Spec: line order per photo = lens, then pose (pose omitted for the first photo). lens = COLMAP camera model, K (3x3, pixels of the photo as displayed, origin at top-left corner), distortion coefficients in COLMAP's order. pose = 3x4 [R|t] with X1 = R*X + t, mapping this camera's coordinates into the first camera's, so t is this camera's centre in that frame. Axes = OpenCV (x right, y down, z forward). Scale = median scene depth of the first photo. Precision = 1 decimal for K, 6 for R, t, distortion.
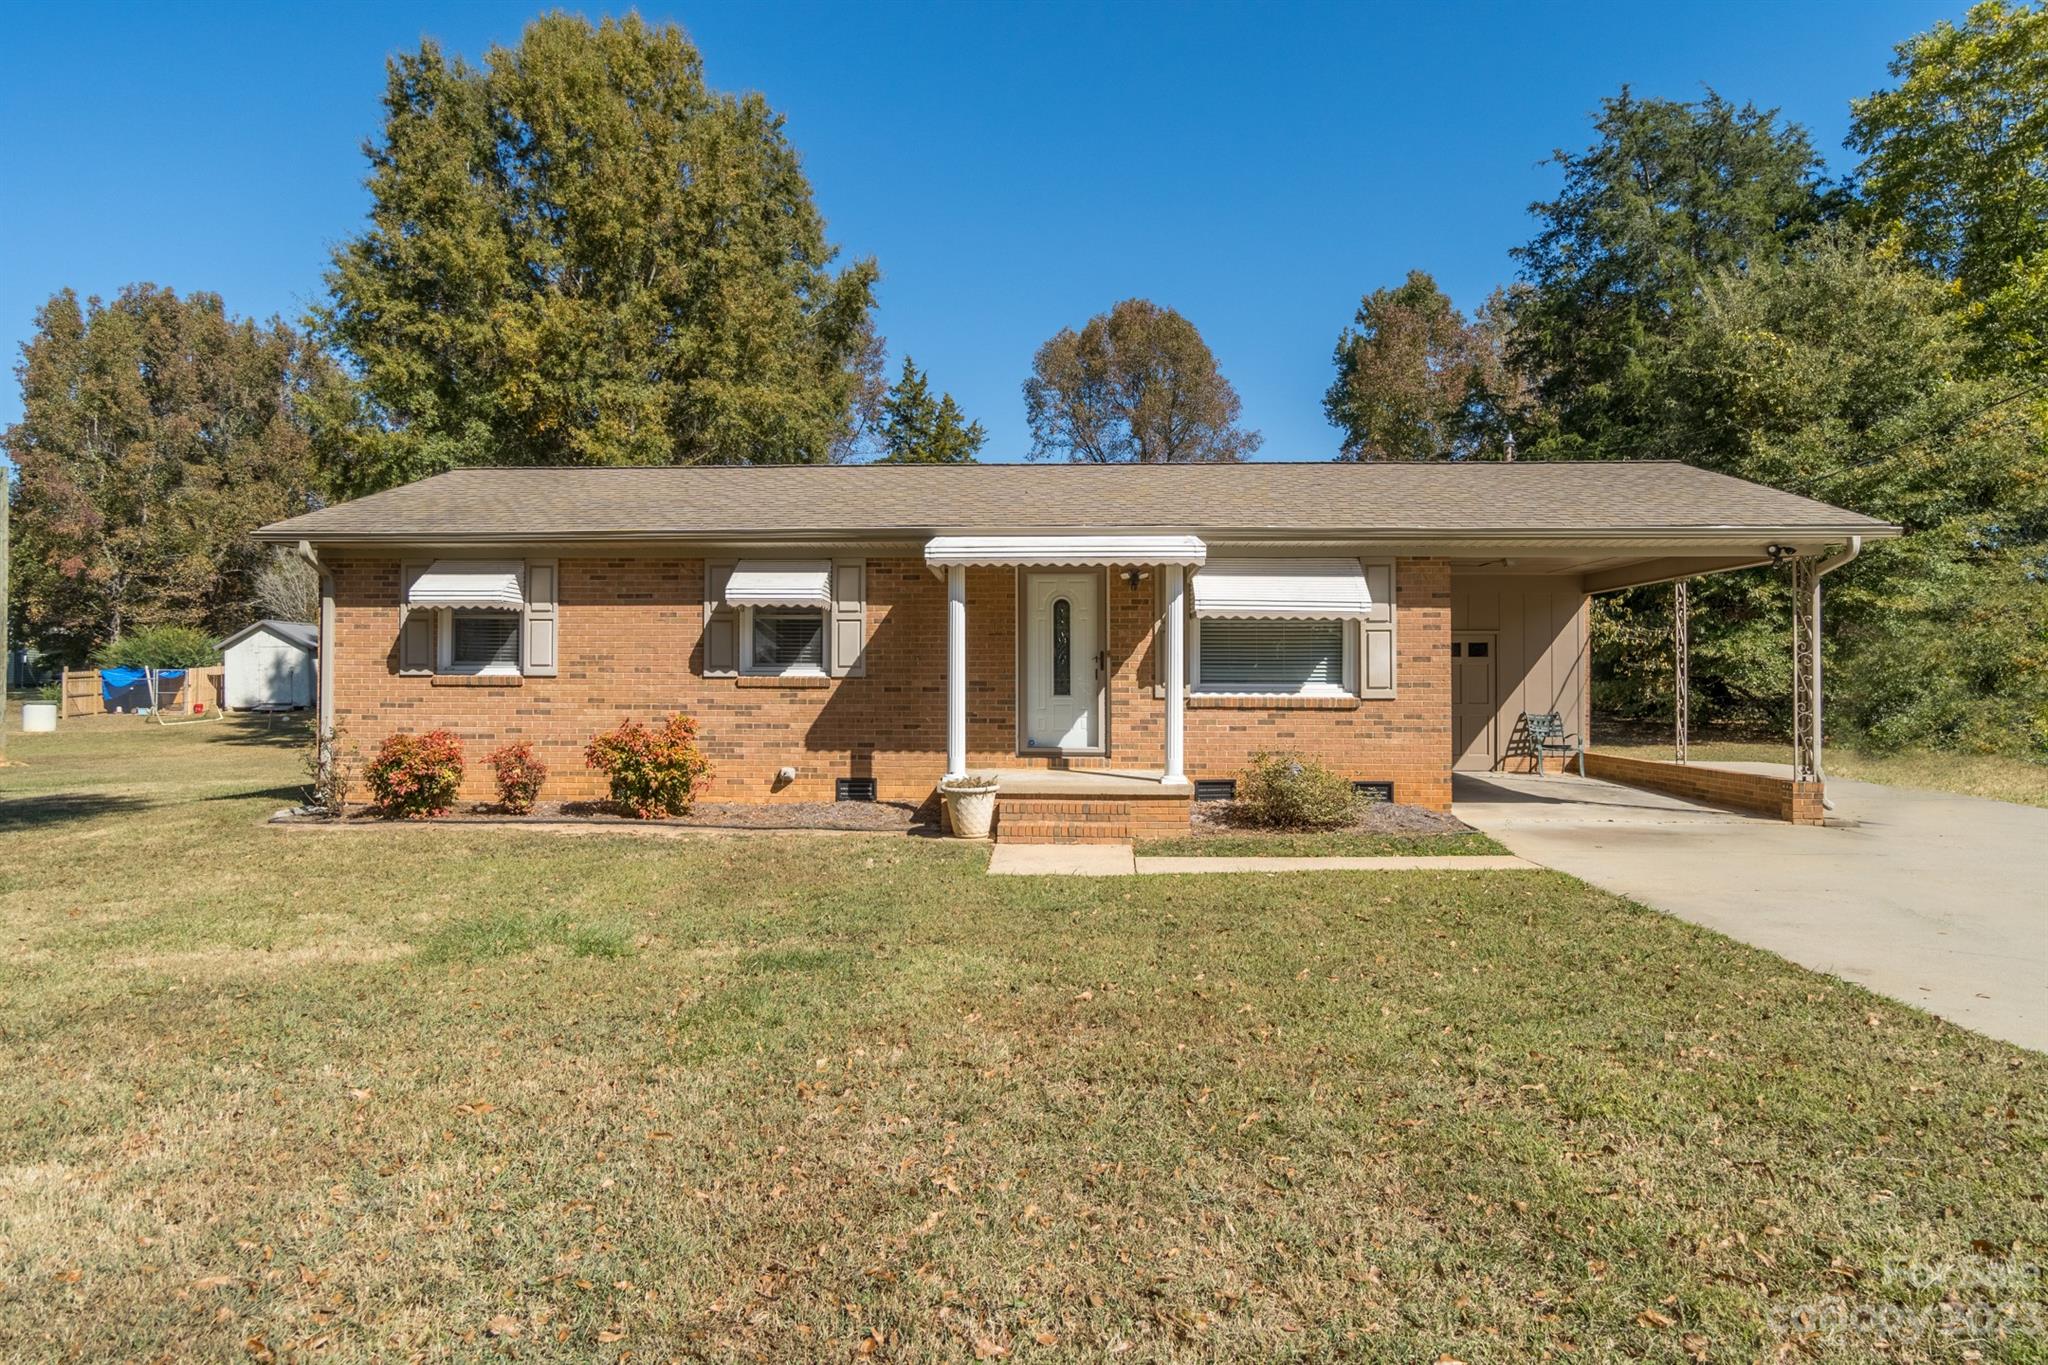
lens RADIAL K [[1176.8, 0, 1024.0], [0, 1176.8, 682.5], [0, 0, 1]] dist [0.001227, -0.002037]
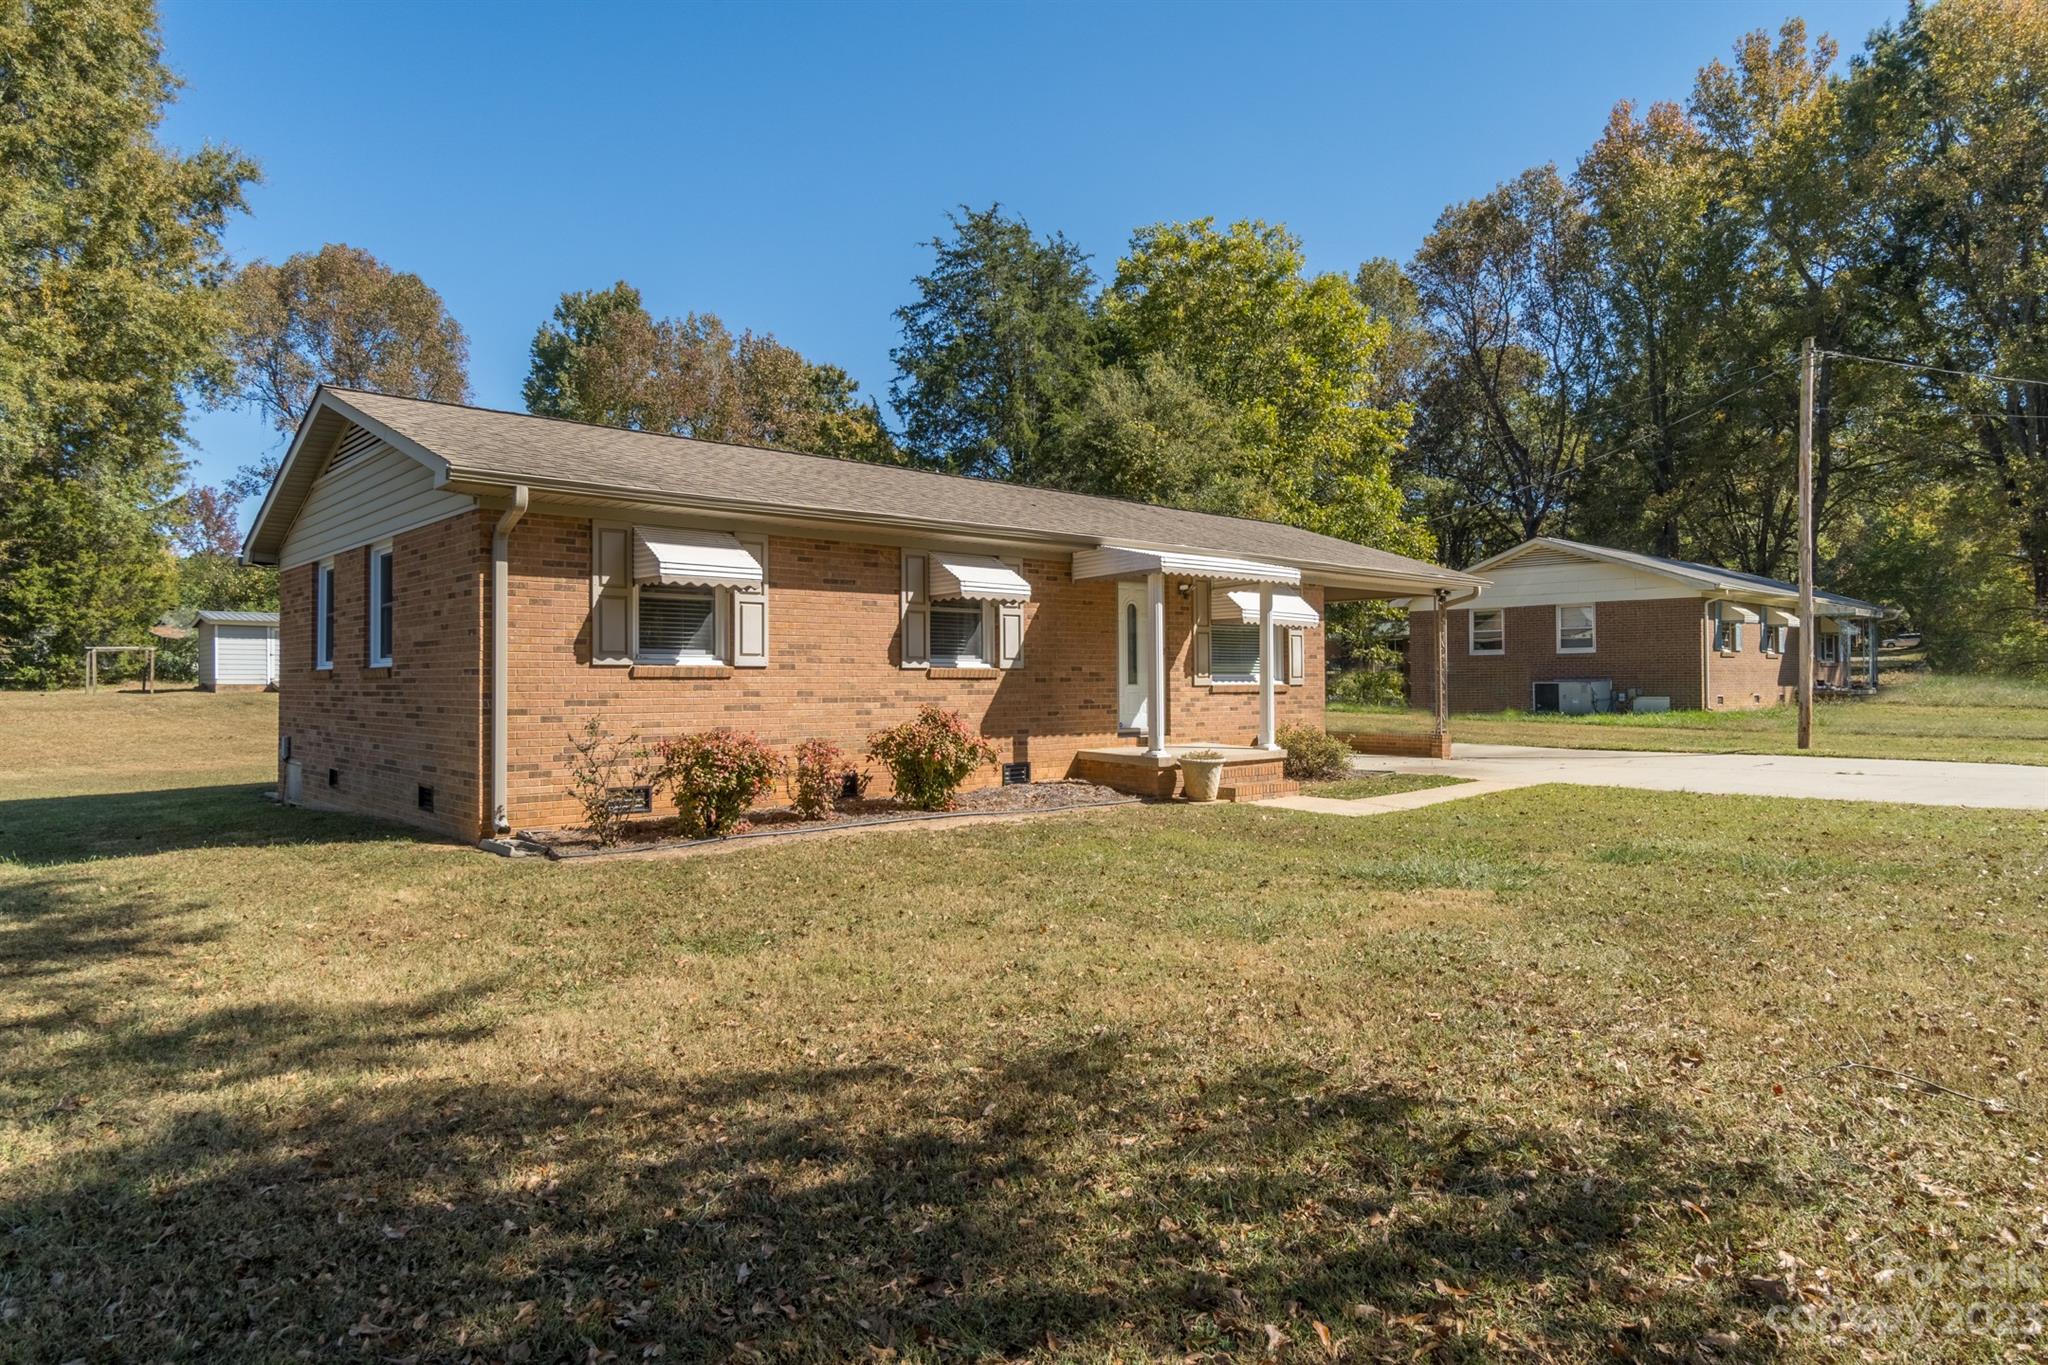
lens RADIAL K [[1176.8, 0, 1024.0], [0, 1176.8, 682.5], [0, 0, 1]] dist [0.001227, -0.002037]
pose [[0.717659, -0.006180, 0.696367, -0.881038], [0.010056, 0.999948, -0.001489, 0.009767], [-0.696322, 0.008071, 0.717684, 0.225995]]
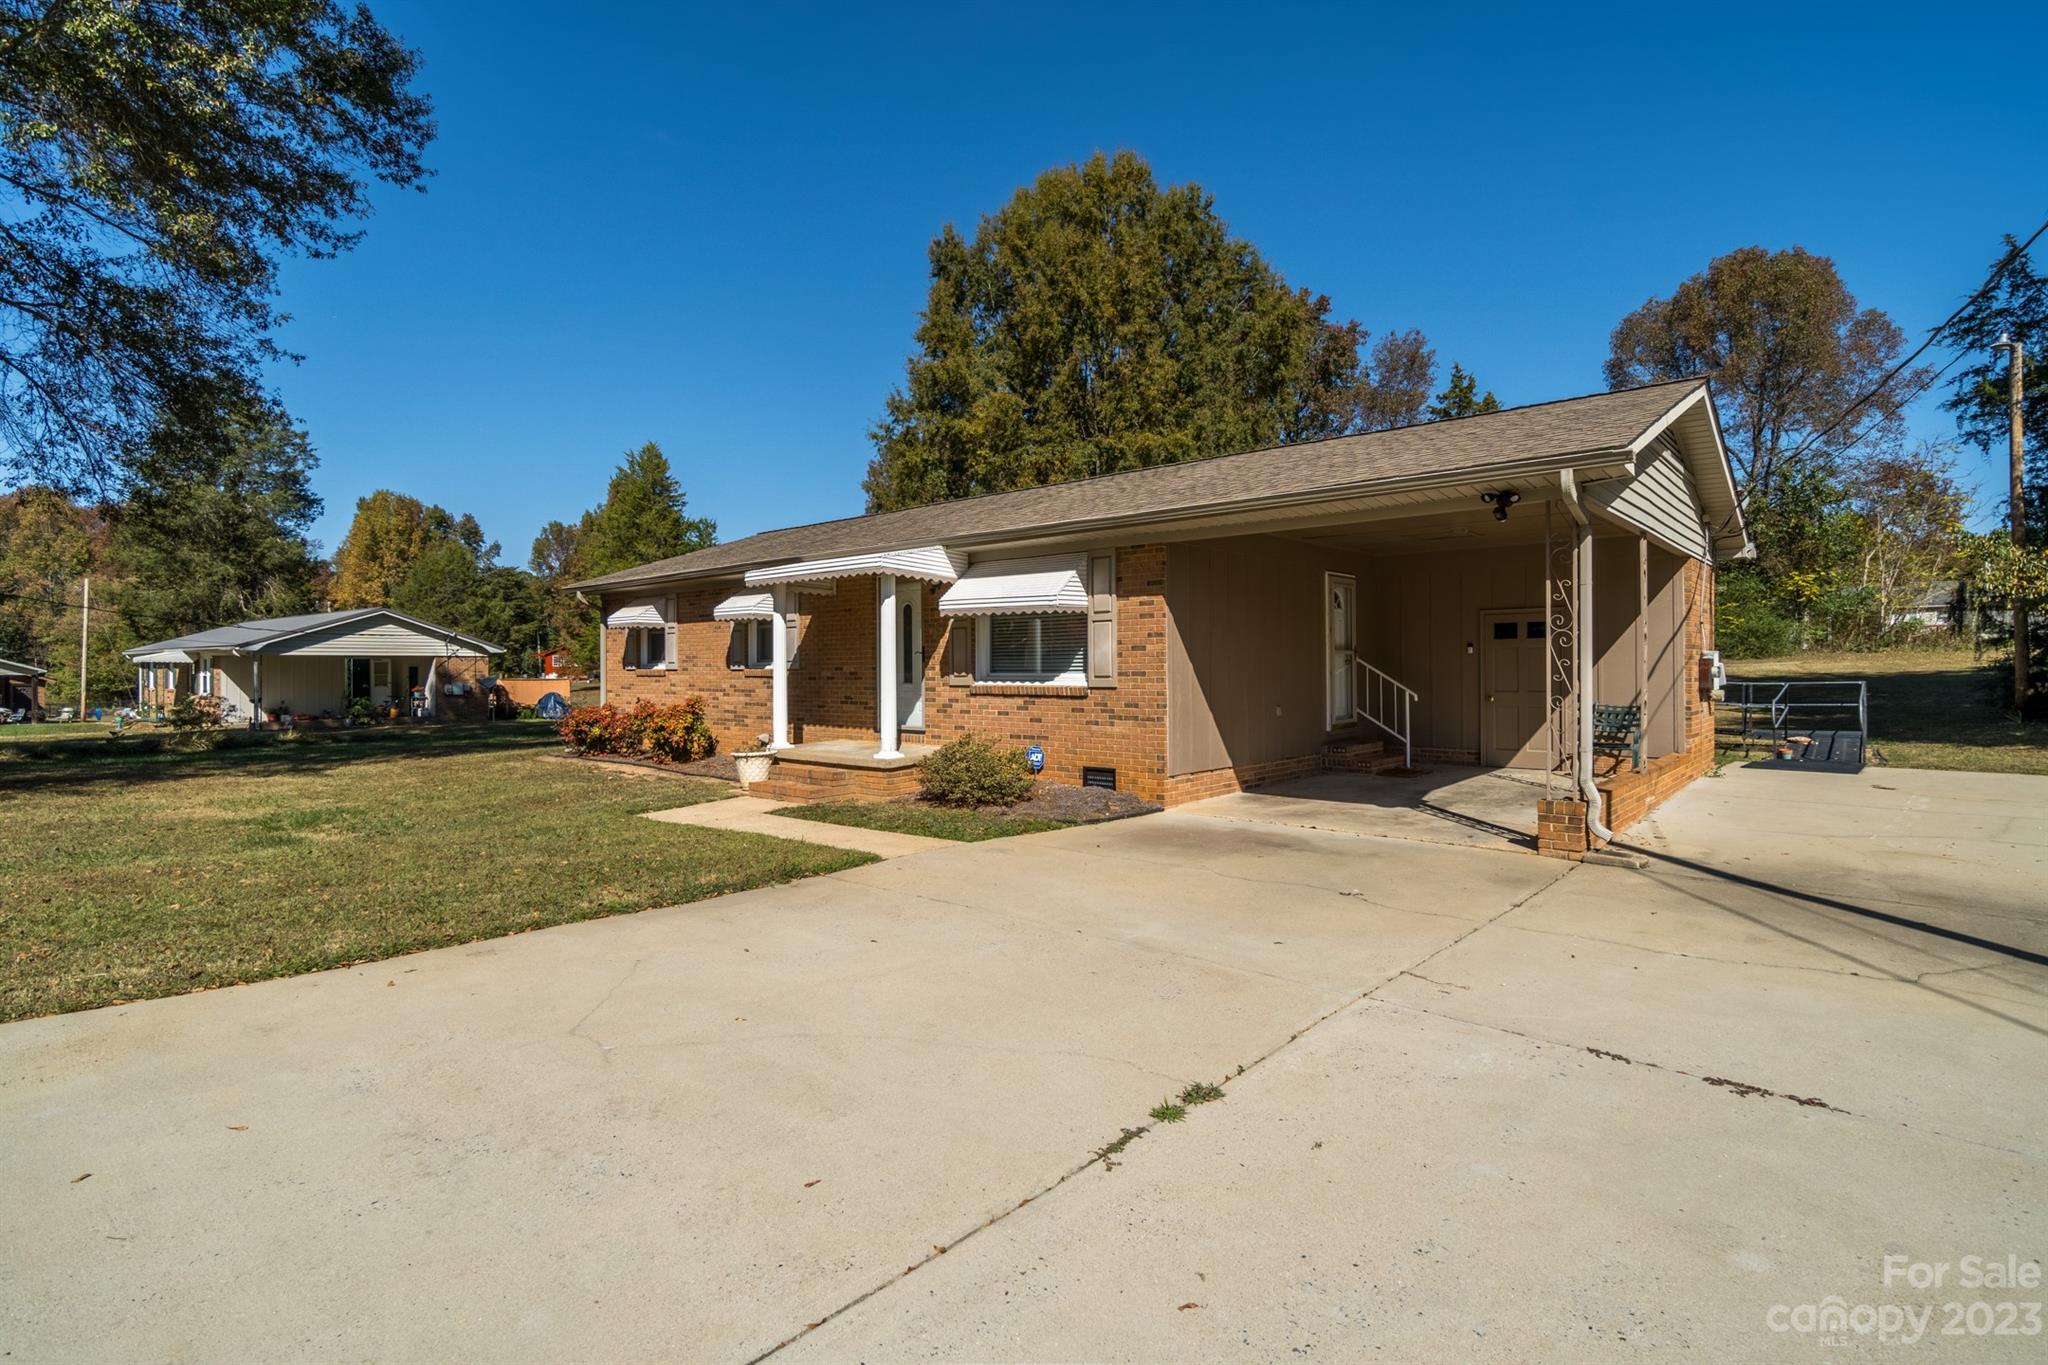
lens RADIAL K [[993.9, 0, 1024.0], [0, 993.9, 682.5], [0, 0, 1]] dist [0.000537, -0.000555]
pose [[0.770834, 0.002733, -0.637030, 0.788570], [0.003322, 0.999960, 0.008310, 0.002184], [0.637028, -0.008522, 0.770794, 0.284301]]
